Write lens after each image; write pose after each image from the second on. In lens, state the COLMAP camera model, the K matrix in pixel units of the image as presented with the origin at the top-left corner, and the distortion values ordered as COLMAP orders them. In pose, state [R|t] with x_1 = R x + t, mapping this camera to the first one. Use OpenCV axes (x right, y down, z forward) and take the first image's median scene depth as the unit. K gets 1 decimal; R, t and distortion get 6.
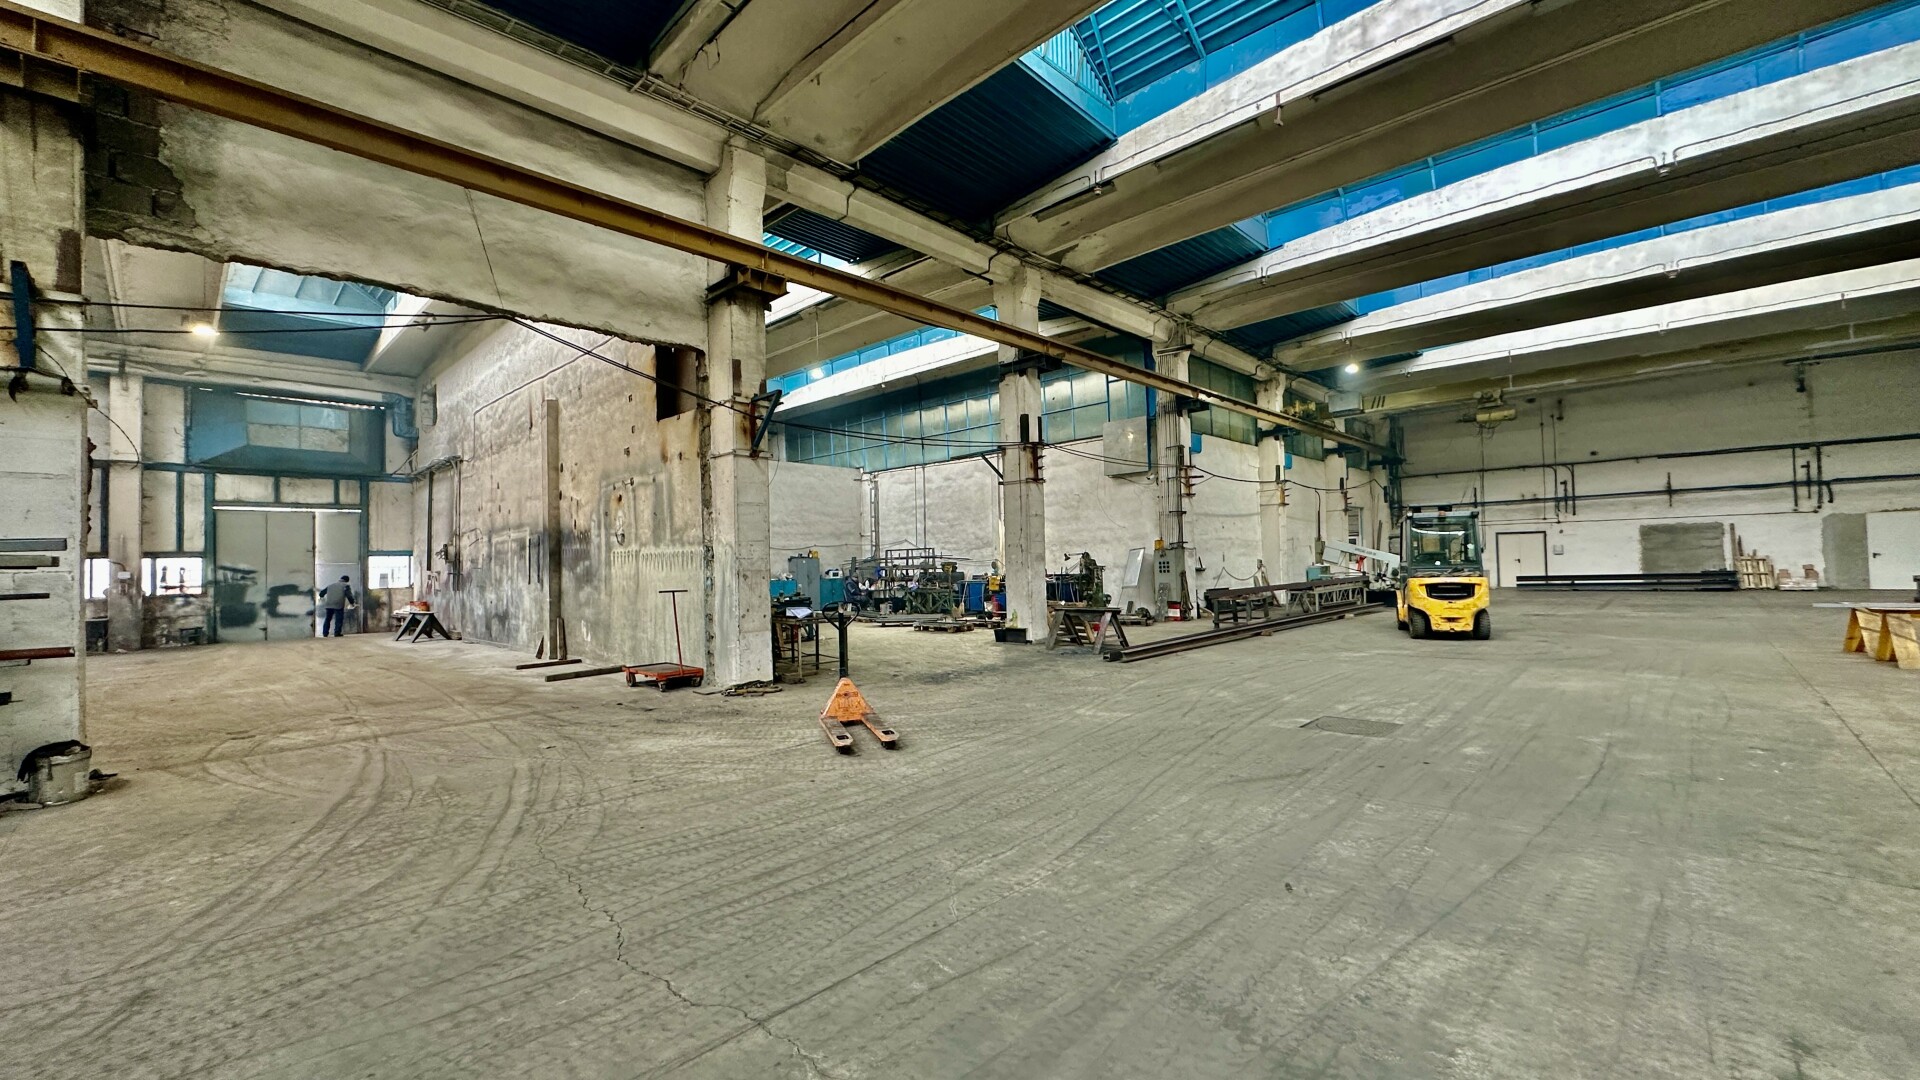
lens RADIAL K [[764.8, 0, 958.6], [0, 764.8, 538.1], [0, 0, 1]] dist [-0.000392, -0.000002]
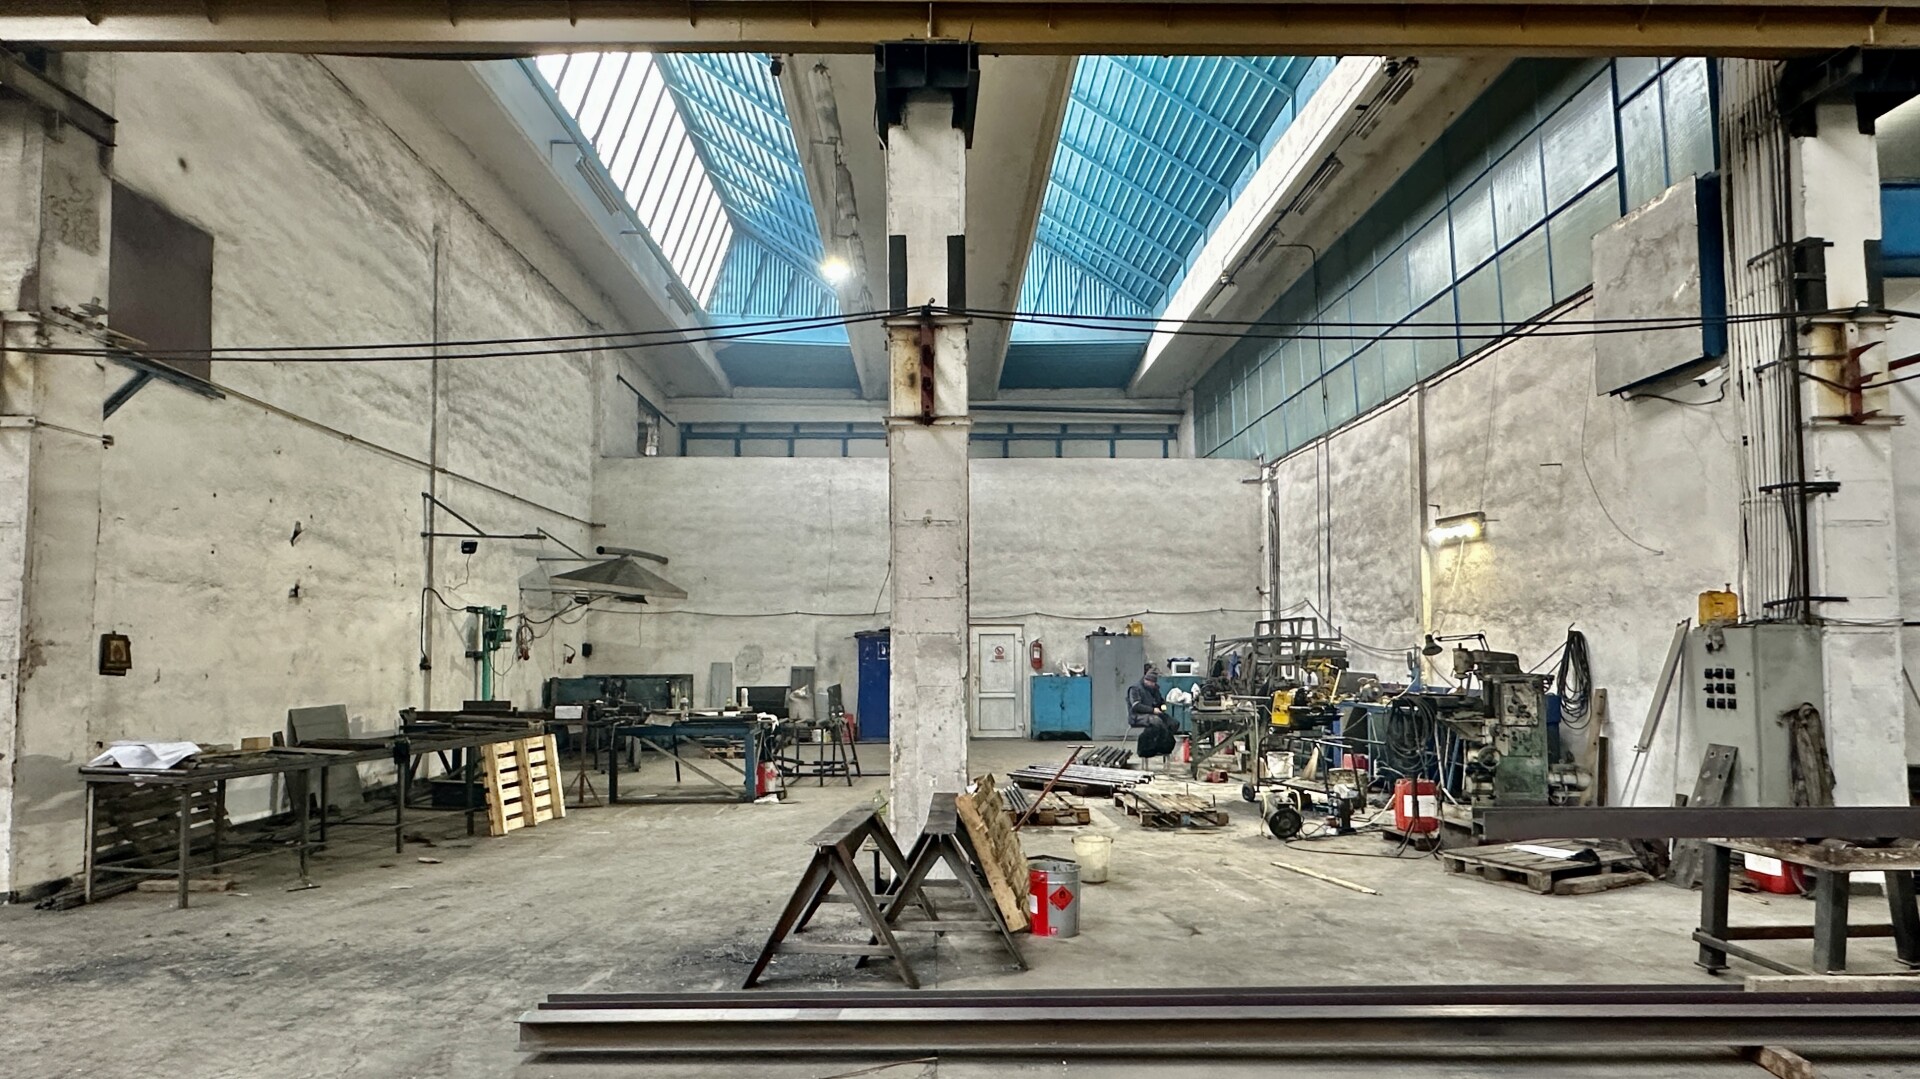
lens RADIAL K [[1104.0, 0, 938.6], [0, 1104.0, 590.6], [0, 0, 1]] dist [0.002303, 0.000391]
pose [[0.694368, -0.013542, -0.719493, 0.317063], [0.006246, 0.999899, -0.012793, 0.004642], [0.719593, 0.004389, 0.694382, 0.457907]]
